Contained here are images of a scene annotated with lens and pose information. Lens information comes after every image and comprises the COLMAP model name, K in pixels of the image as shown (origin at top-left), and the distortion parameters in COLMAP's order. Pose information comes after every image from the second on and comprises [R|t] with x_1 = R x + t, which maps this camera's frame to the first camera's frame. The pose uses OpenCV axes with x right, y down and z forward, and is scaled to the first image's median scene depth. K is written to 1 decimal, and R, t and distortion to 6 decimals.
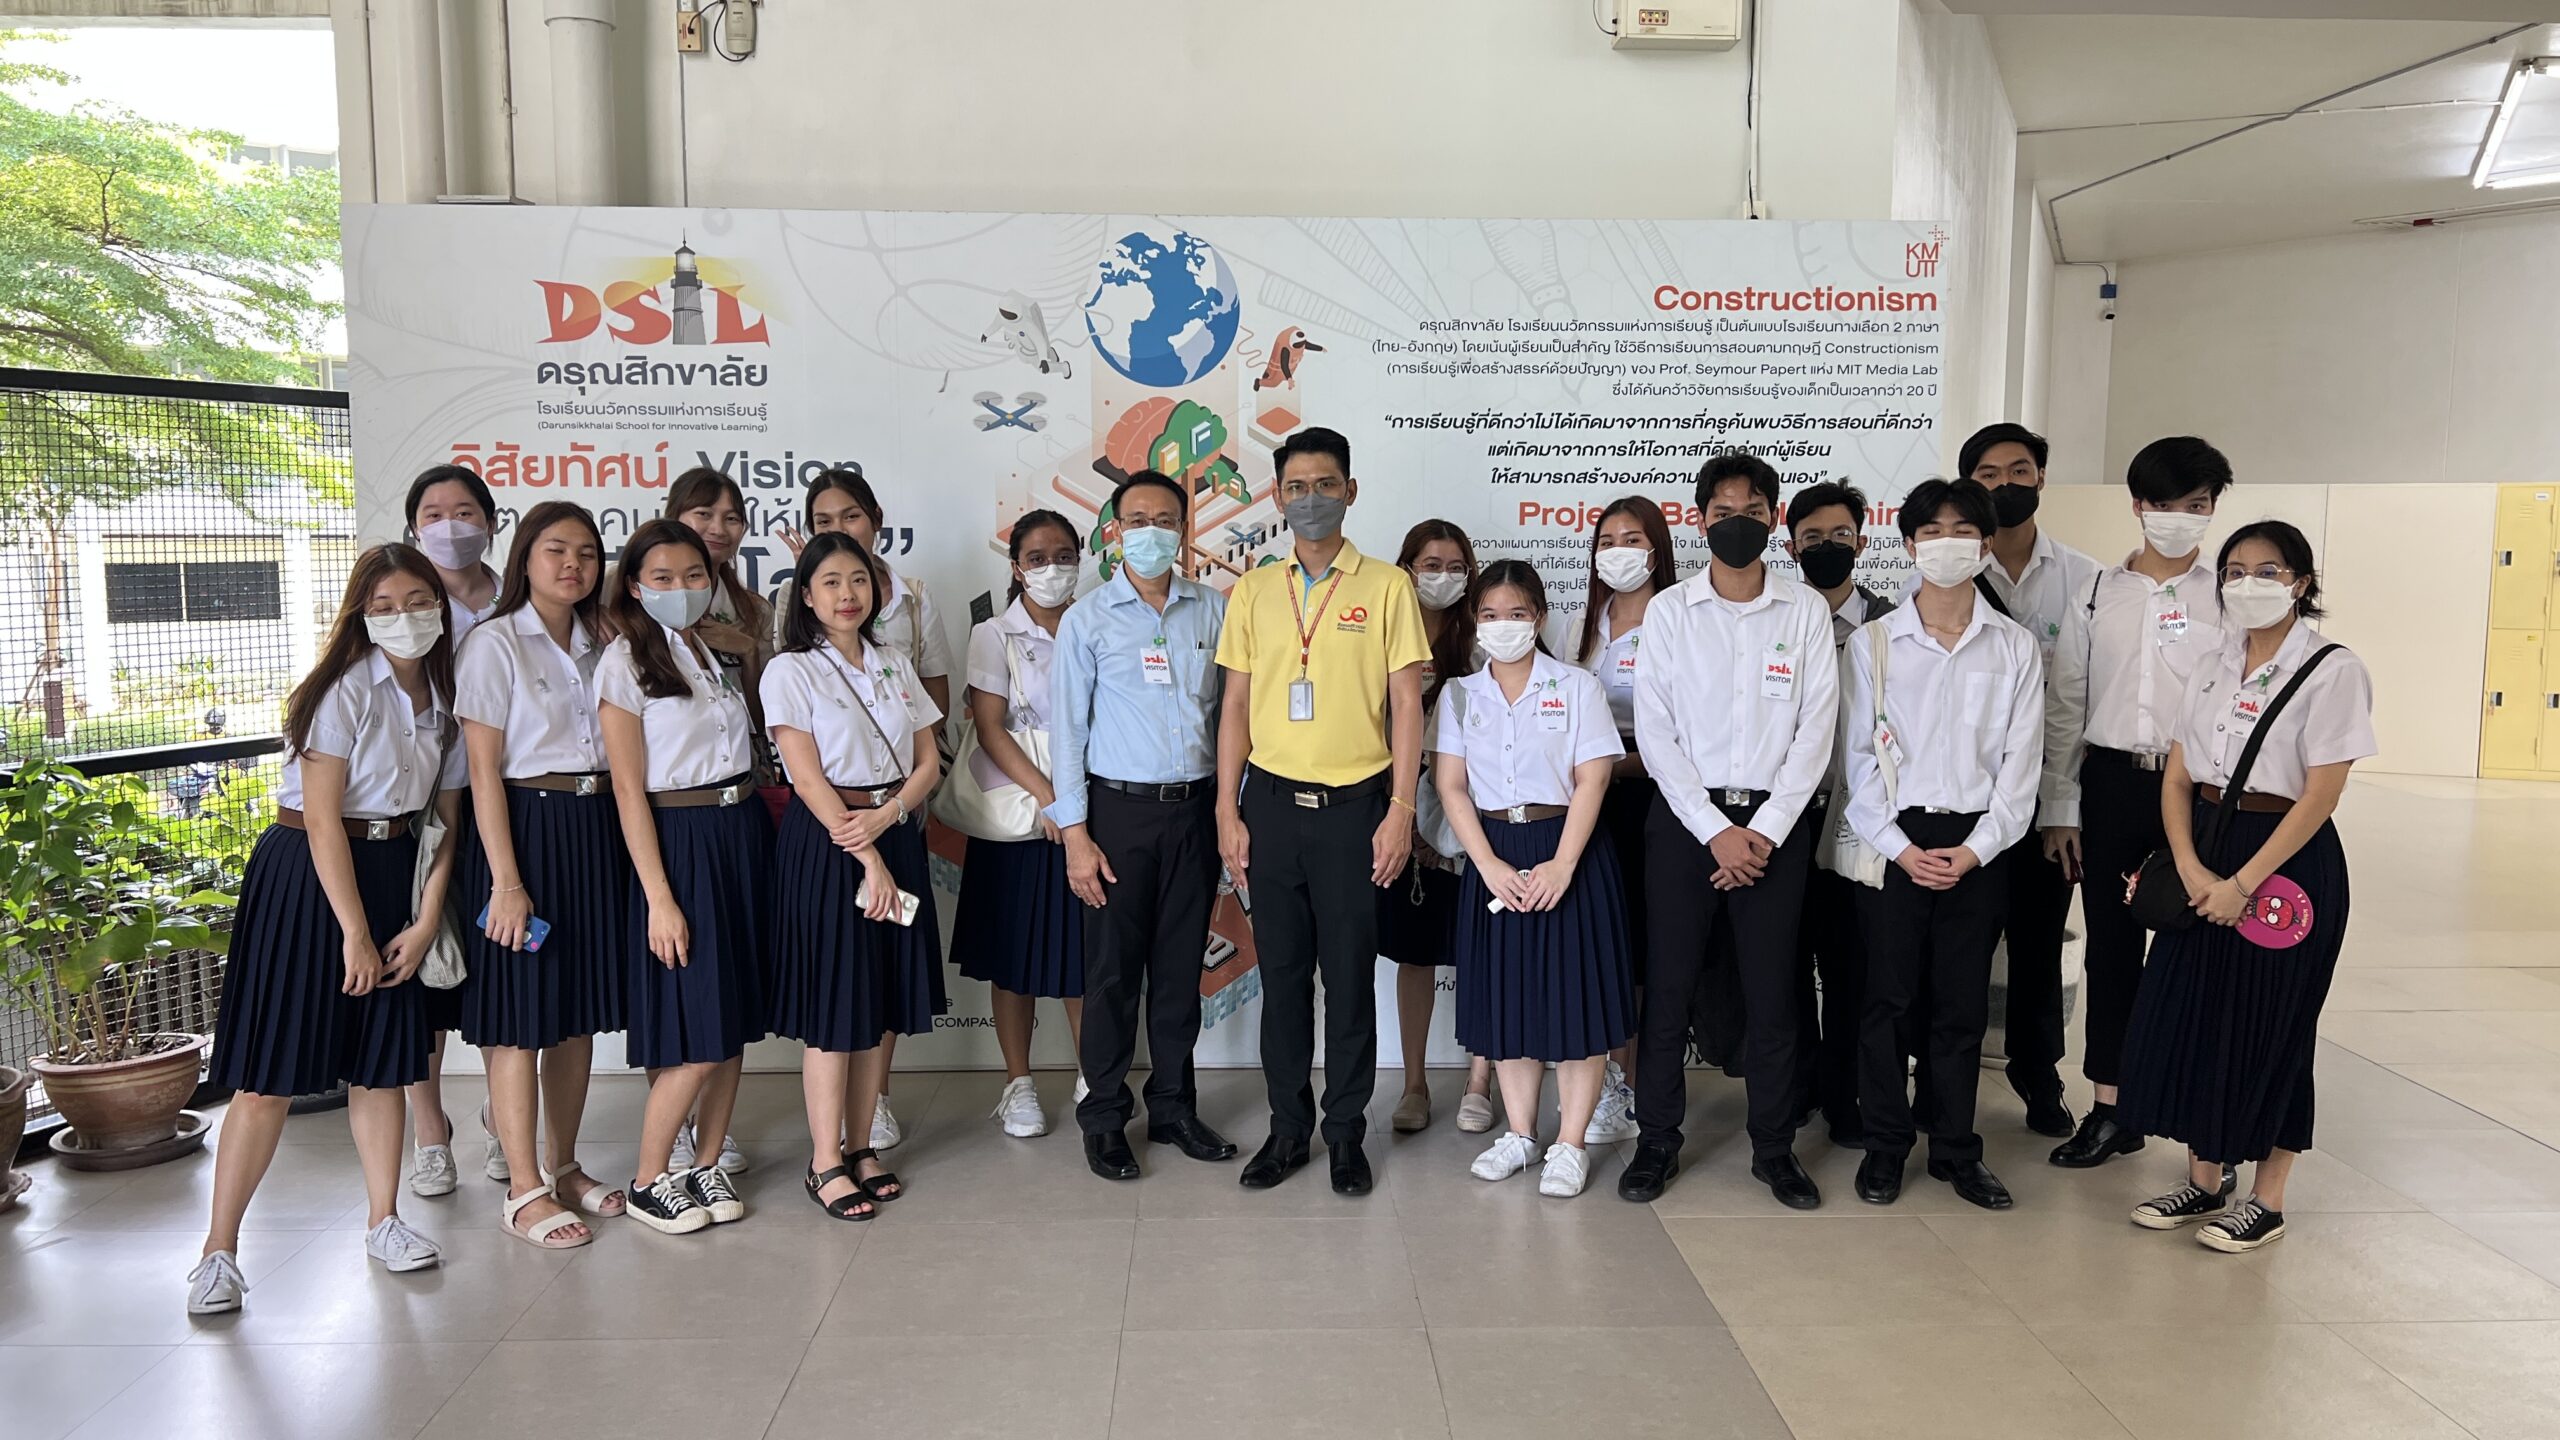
lens RADIAL K [[1944.7, 0, 1296.4], [0, 1944.7, 717.6], [0, 0, 1]] dist [0.045357, -0.038288]
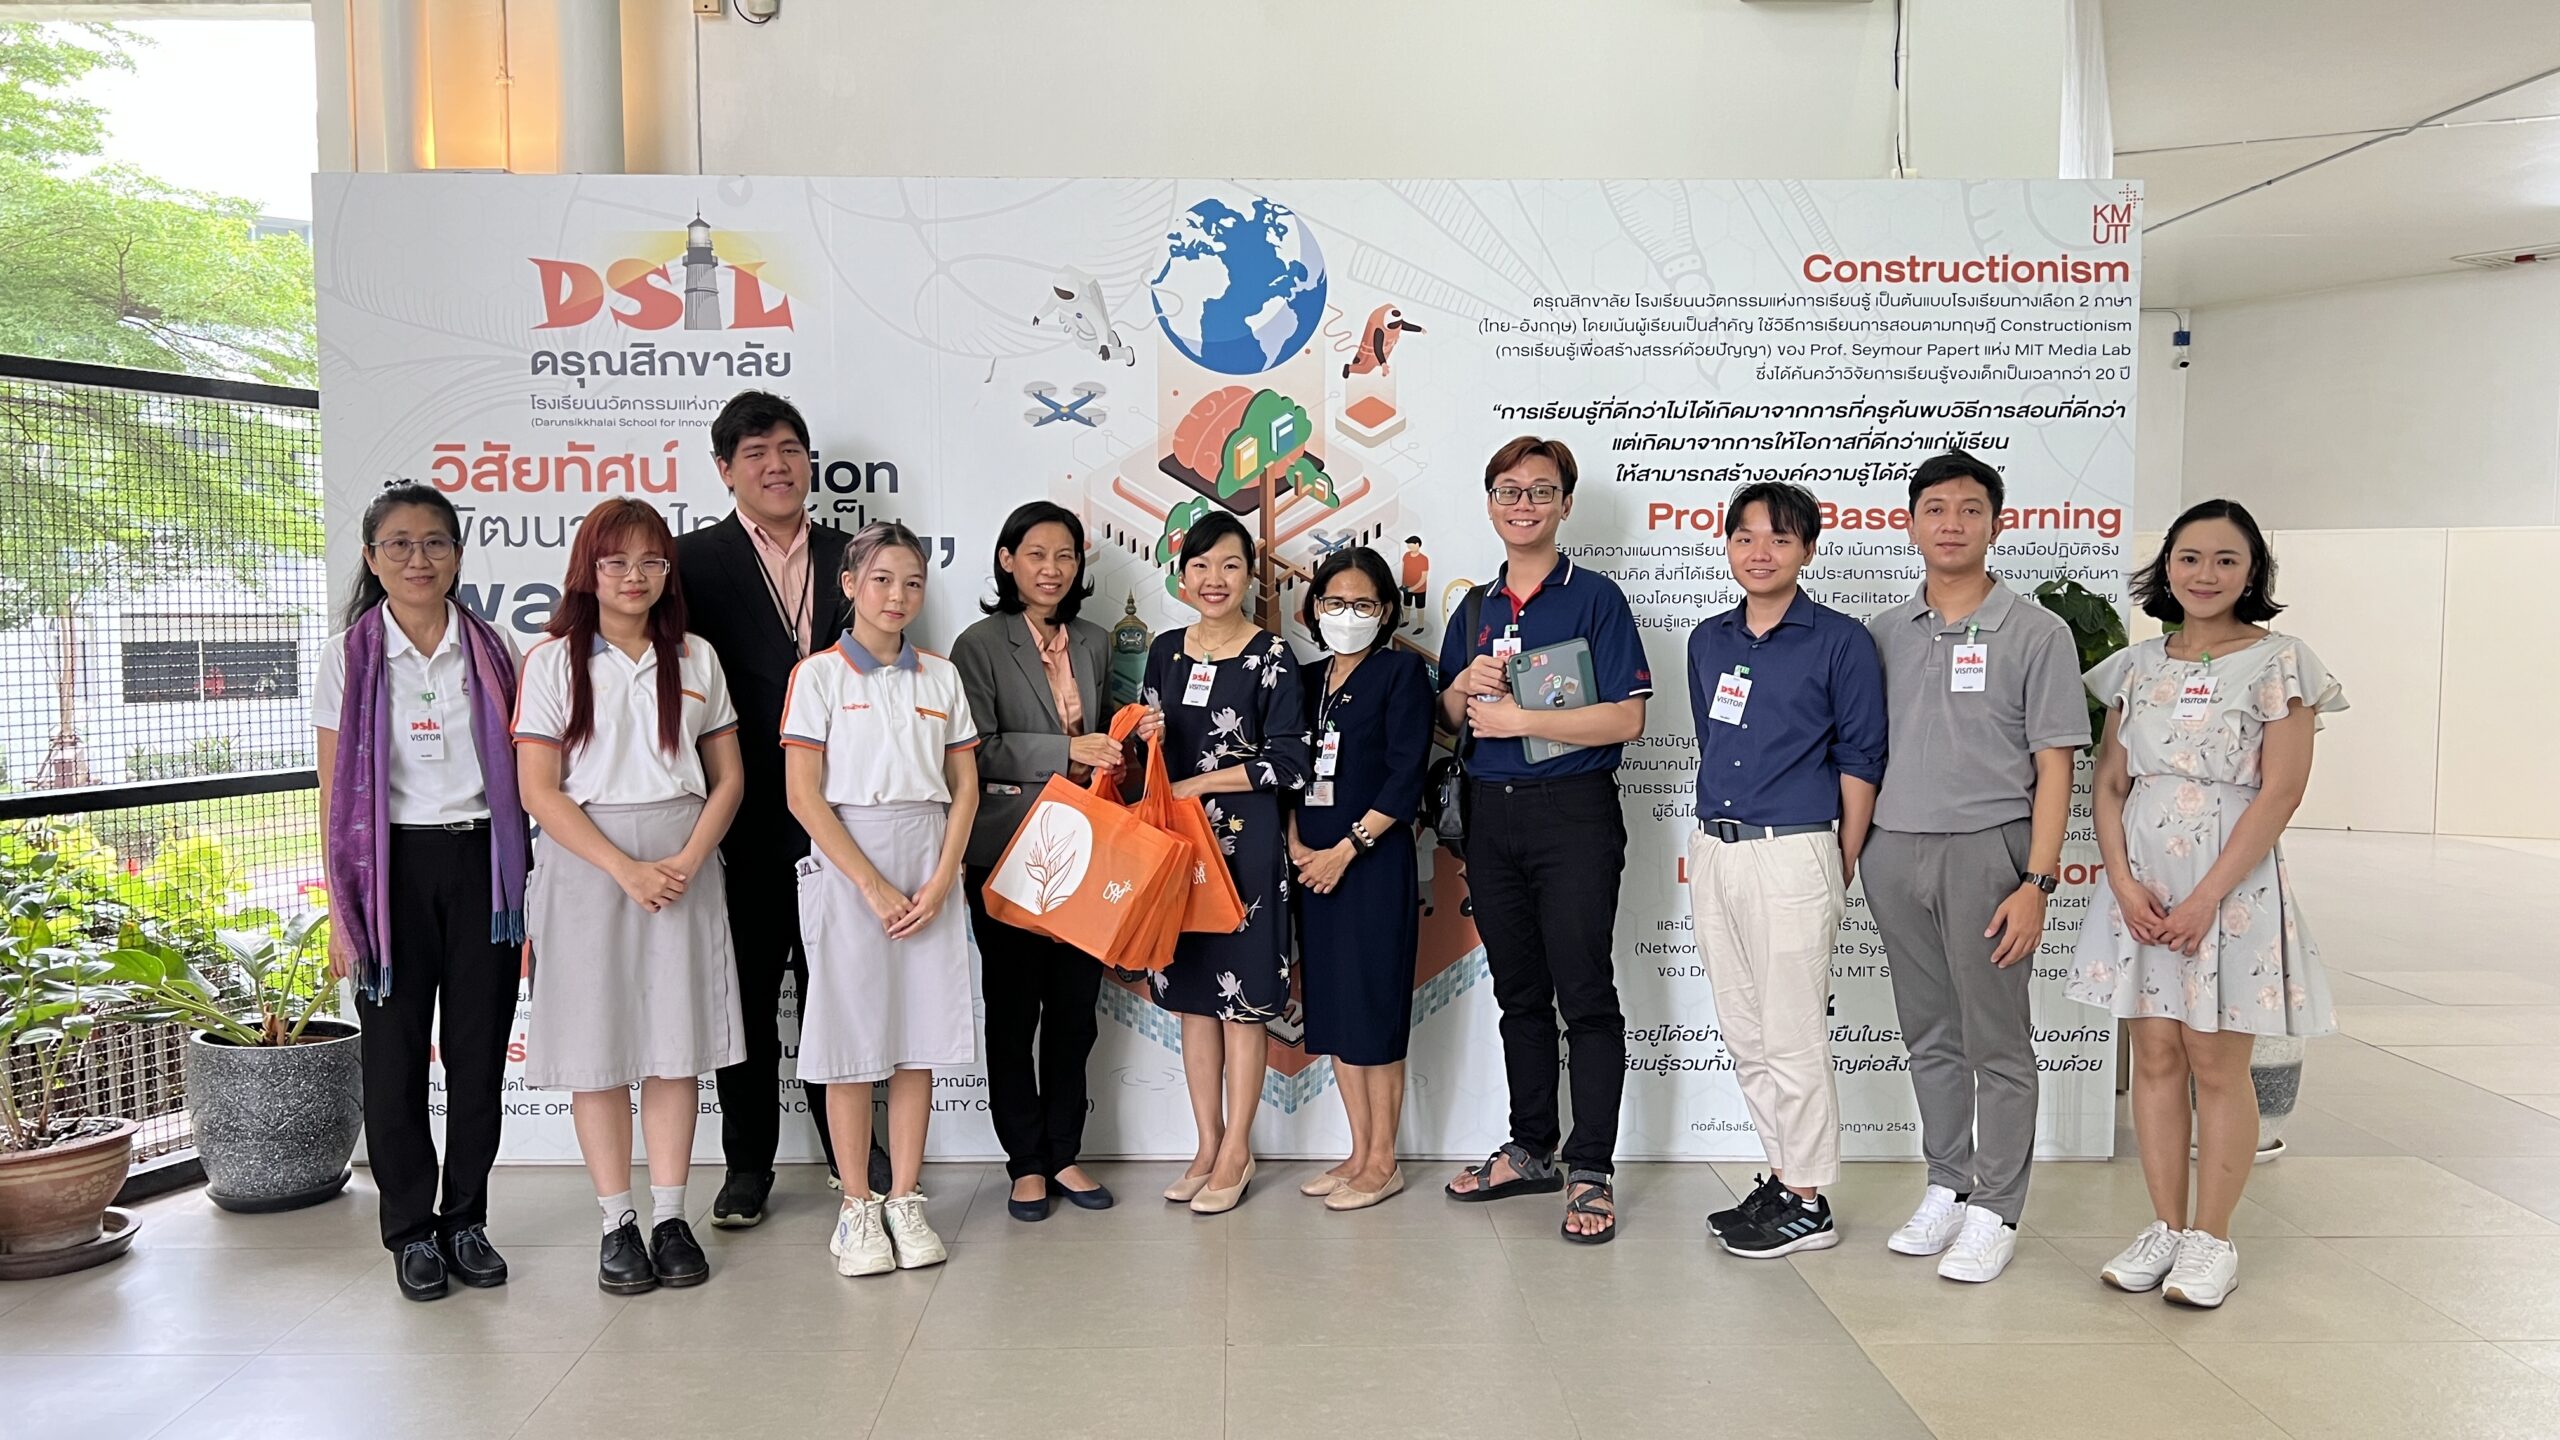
lens RADIAL K [[1944.7, 0, 1265.9], [0, 1944.7, 720.0], [0, 0, 1]] dist [0.045357, -0.038288]
pose [[0.999772, -0.003188, -0.021101, -0.038527], [0.002311, 0.999139, -0.041423, 0.021694], [0.021215, 0.041365, 0.998919, 0.131935]]
